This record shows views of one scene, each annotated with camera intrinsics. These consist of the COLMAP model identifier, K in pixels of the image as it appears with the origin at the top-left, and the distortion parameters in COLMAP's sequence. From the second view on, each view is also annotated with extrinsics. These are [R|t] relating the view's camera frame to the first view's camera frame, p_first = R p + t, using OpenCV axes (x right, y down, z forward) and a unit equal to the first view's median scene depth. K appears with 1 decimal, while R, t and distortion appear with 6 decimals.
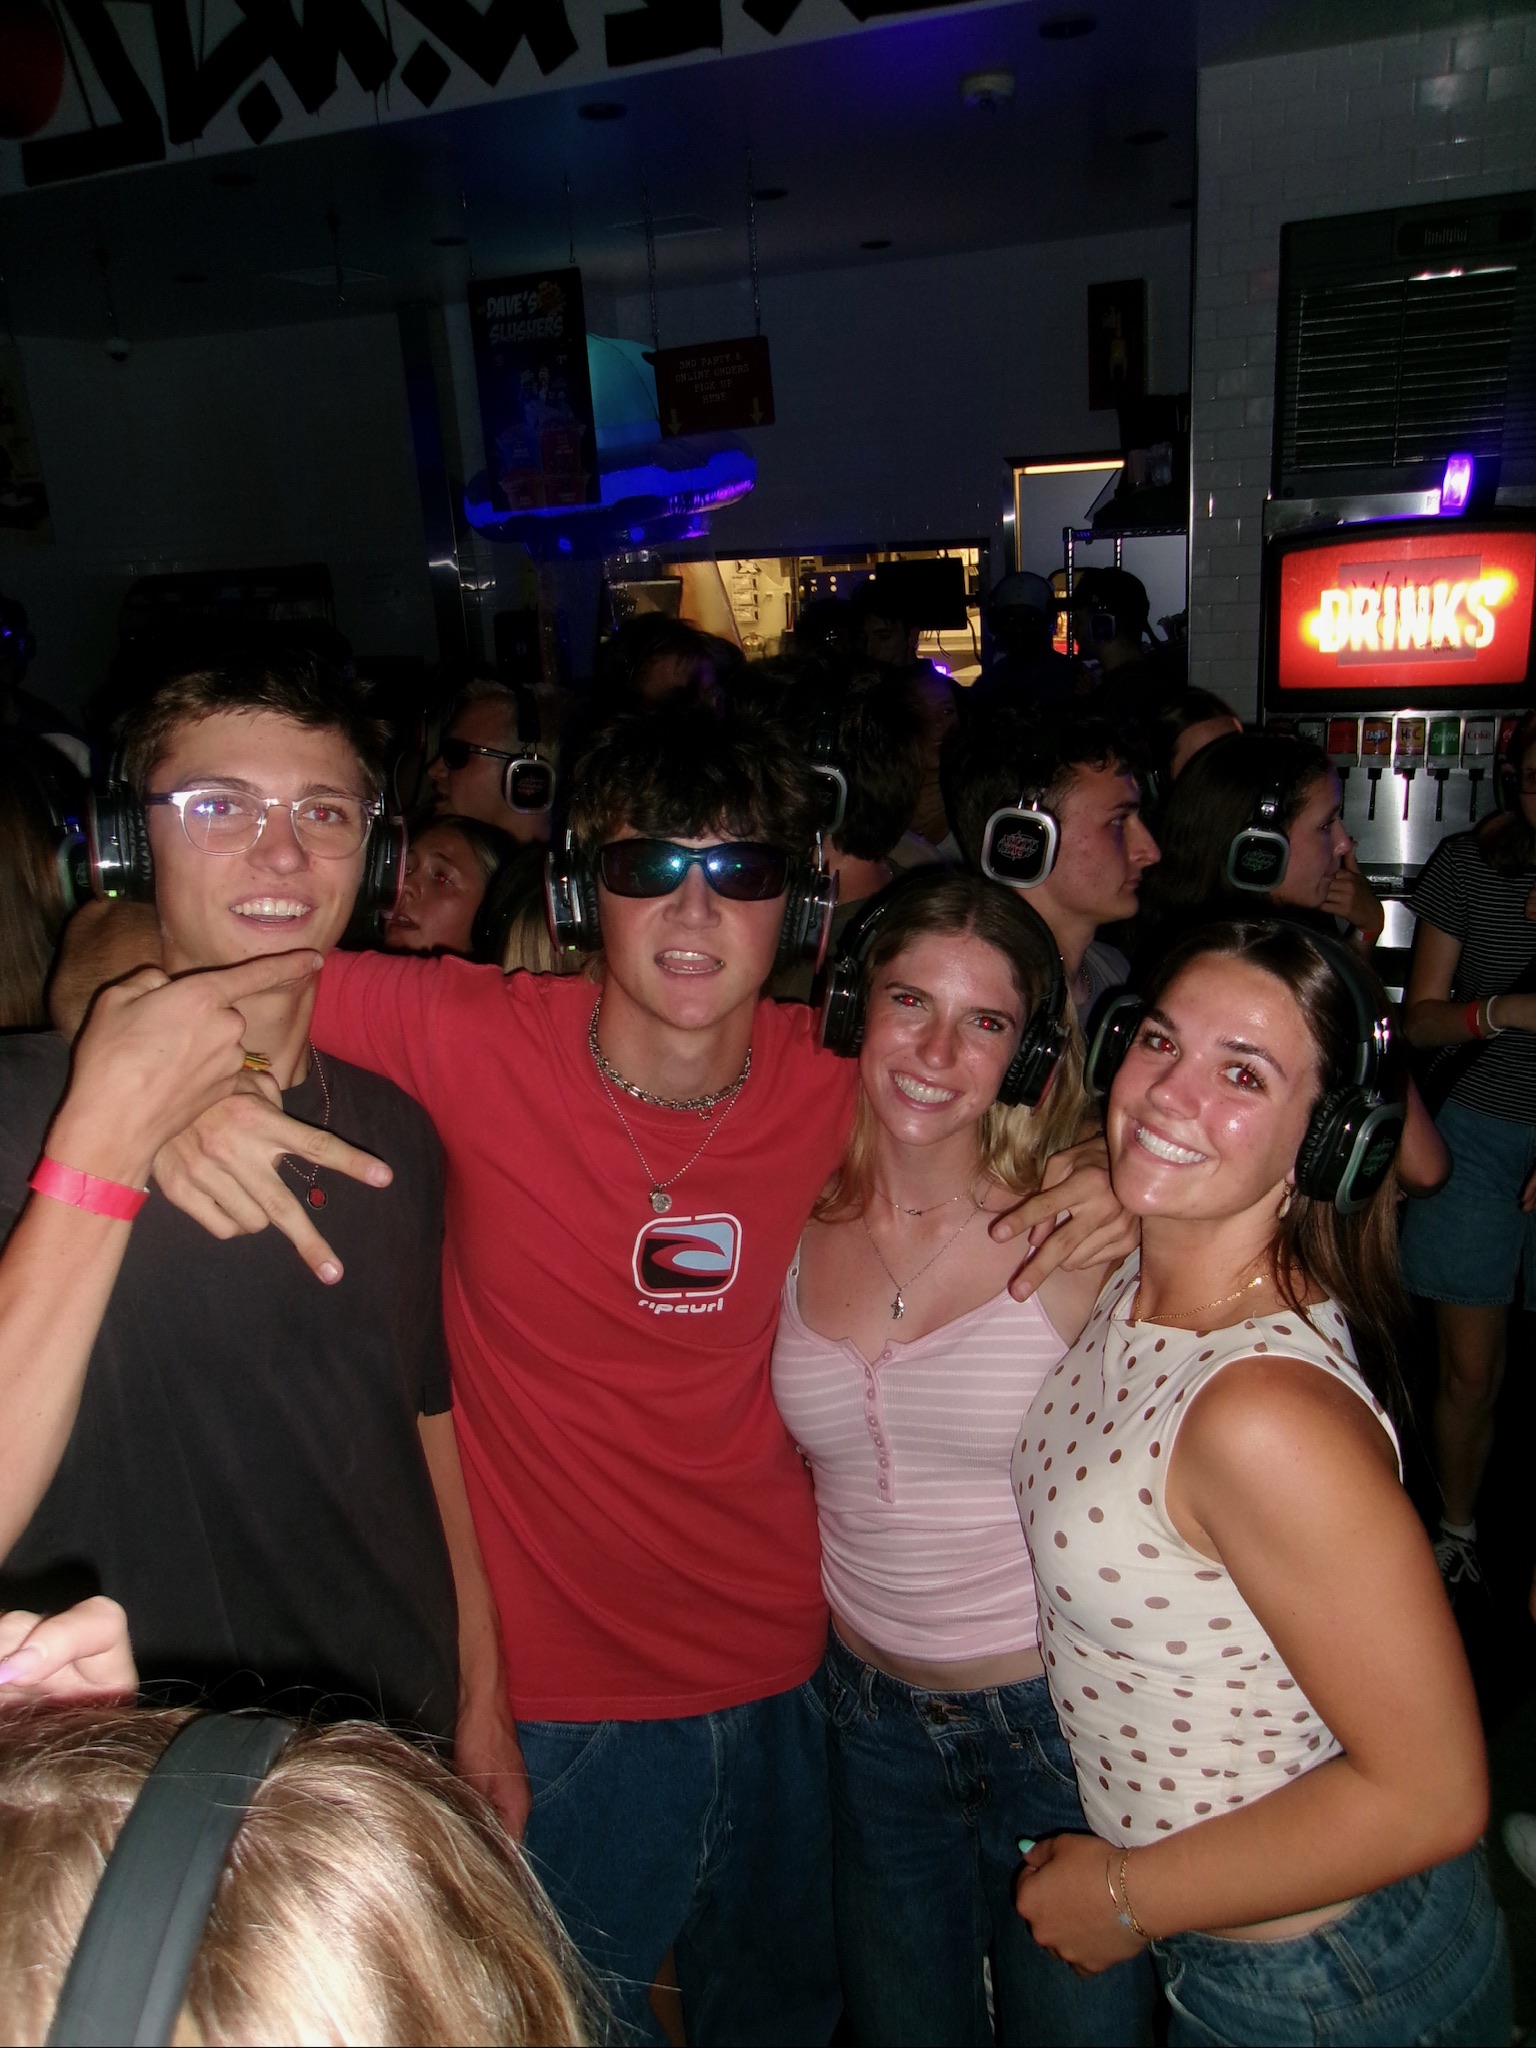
lens RADIAL K [[1594.9, 0, 761.7], [0, 1594.9, 992.3], [0, 0, 1]] dist [-0.034295, 0.066918]
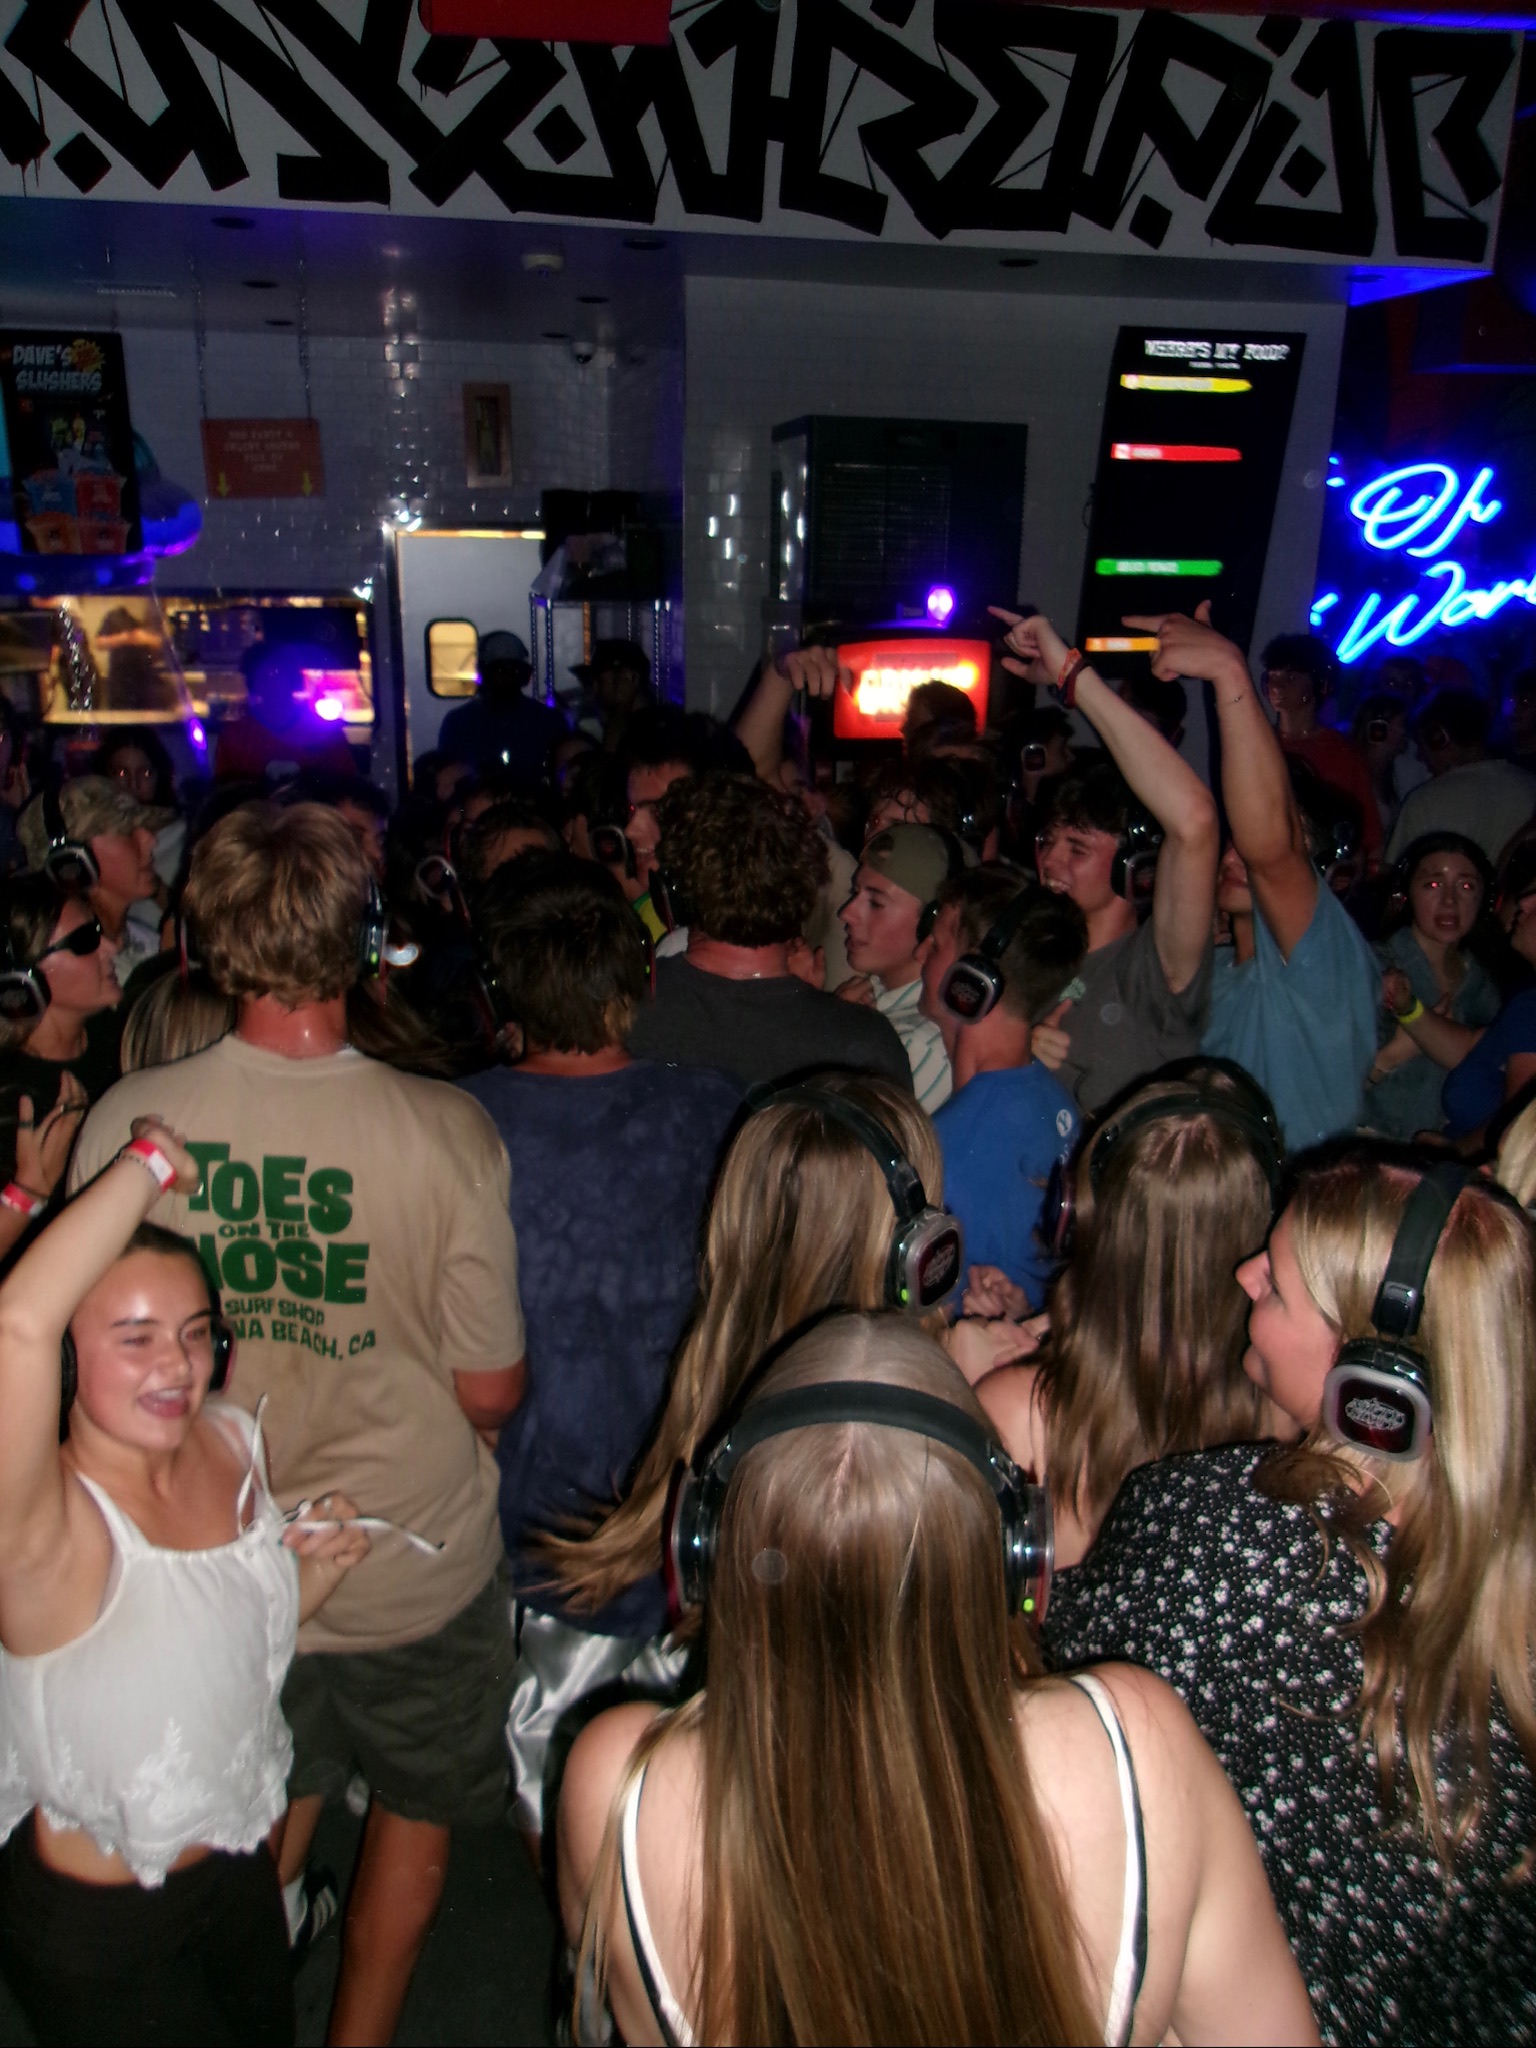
lens RADIAL K [[1594.9, 0, 759.6], [0, 1594.9, 991.5], [0, 0, 1]] dist [-0.034295, 0.066918]
pose [[0.828430, -0.085267, 0.553564, -0.423110], [0.091943, 0.995639, 0.015764, 0.008079], [-0.552494, 0.037837, 0.832658, -0.118606]]
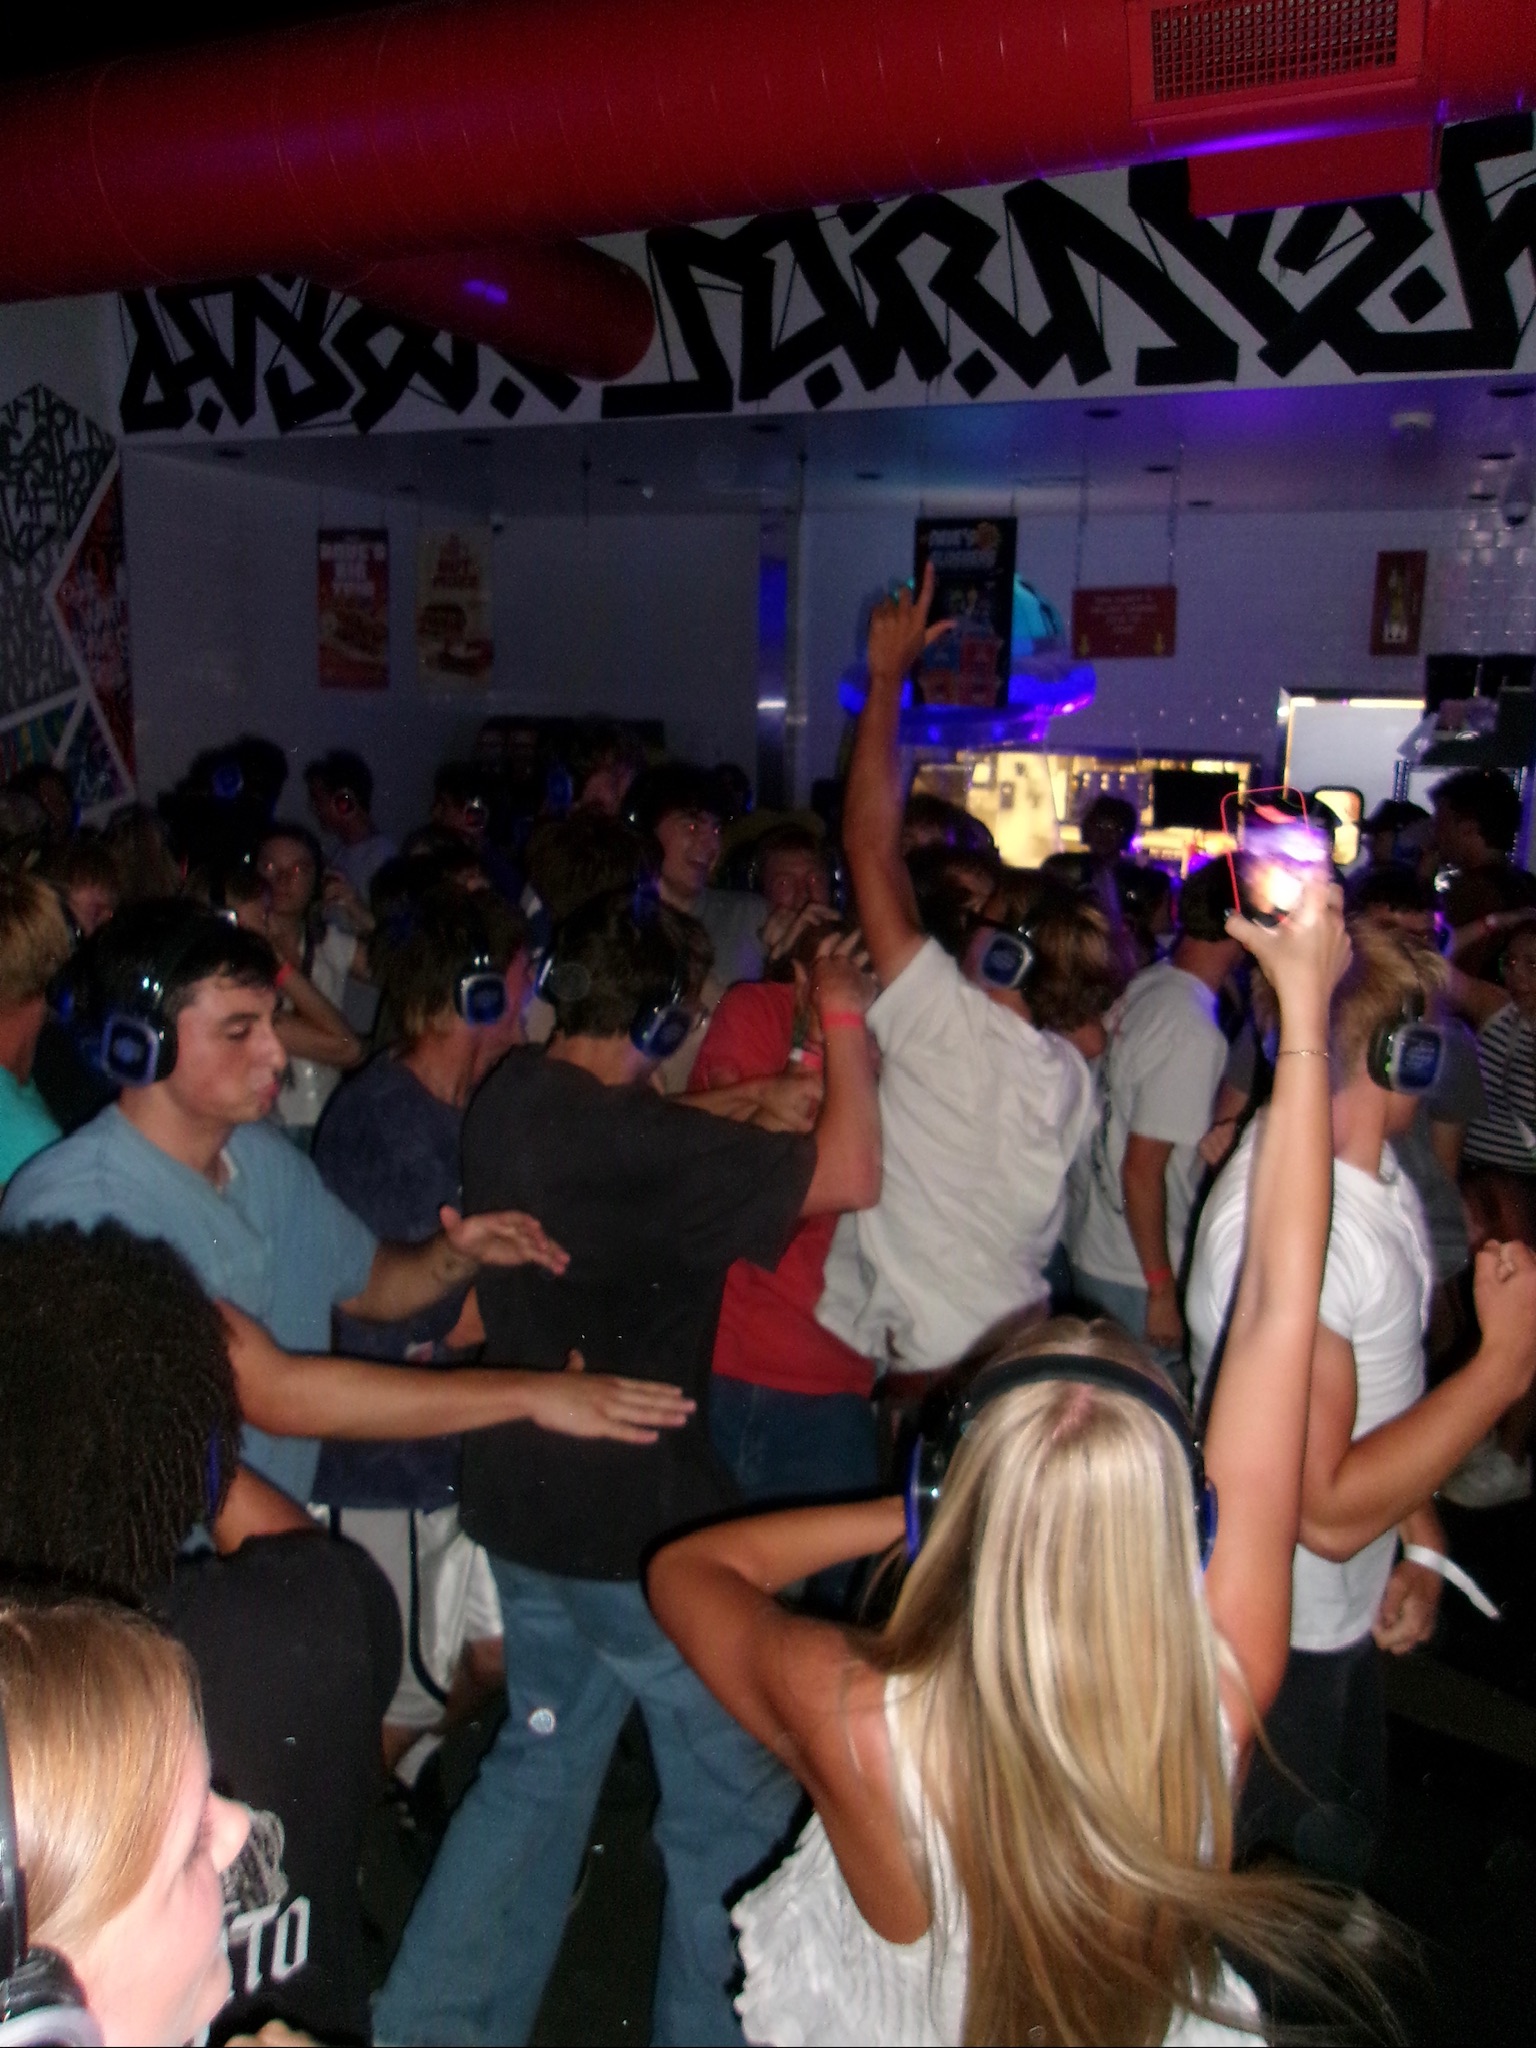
lens RADIAL K [[1594.9, 0, 773.9], [0, 1594.9, 1001.7], [0, 0, 1]] dist [-0.034295, 0.066918]
pose [[0.995954, 0.089784, -0.003716, -0.285507], [-0.089755, 0.991918, -0.089682, 0.040508], [-0.004366, 0.089652, 0.995964, -0.188591]]
